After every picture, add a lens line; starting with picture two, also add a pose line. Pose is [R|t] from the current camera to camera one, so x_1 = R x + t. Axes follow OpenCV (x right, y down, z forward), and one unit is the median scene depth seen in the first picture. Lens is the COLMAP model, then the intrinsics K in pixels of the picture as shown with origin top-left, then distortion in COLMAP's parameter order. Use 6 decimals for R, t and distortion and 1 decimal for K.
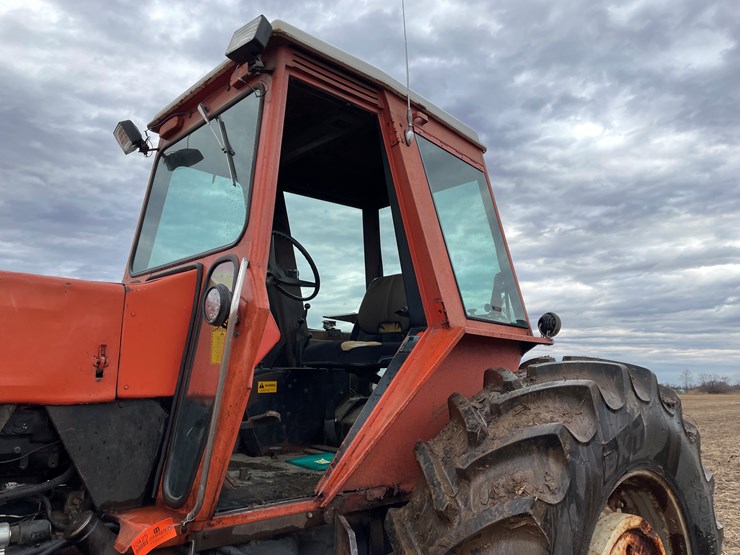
lens RADIAL K [[553.3, 0, 370.0], [0, 553.3, 277.5], [0, 0, 1]] dist [0.092373, -0.104126]
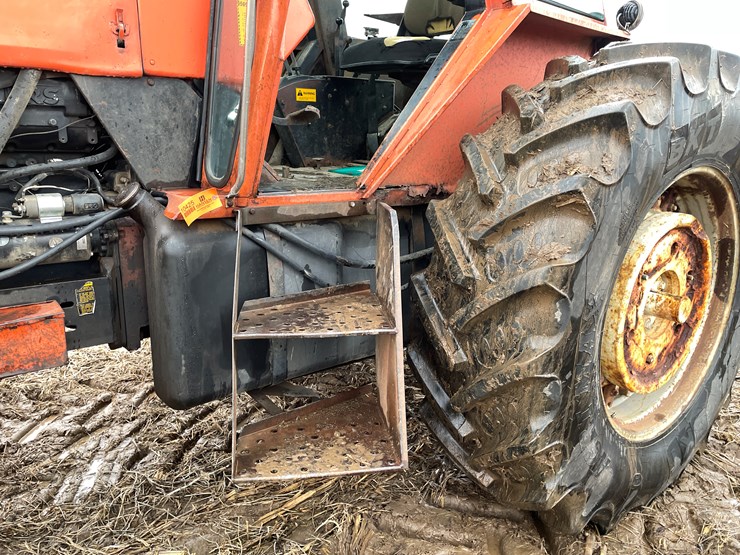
lens RADIAL K [[553.3, 0, 370.0], [0, 553.3, 277.5], [0, 0, 1]] dist [0.092373, -0.104126]
pose [[0.996776, 0.025112, -0.076206, 0.003889], [0.007286, 0.917514, 0.397637, 0.148960], [0.079906, -0.396910, 0.914373, 0.036571]]
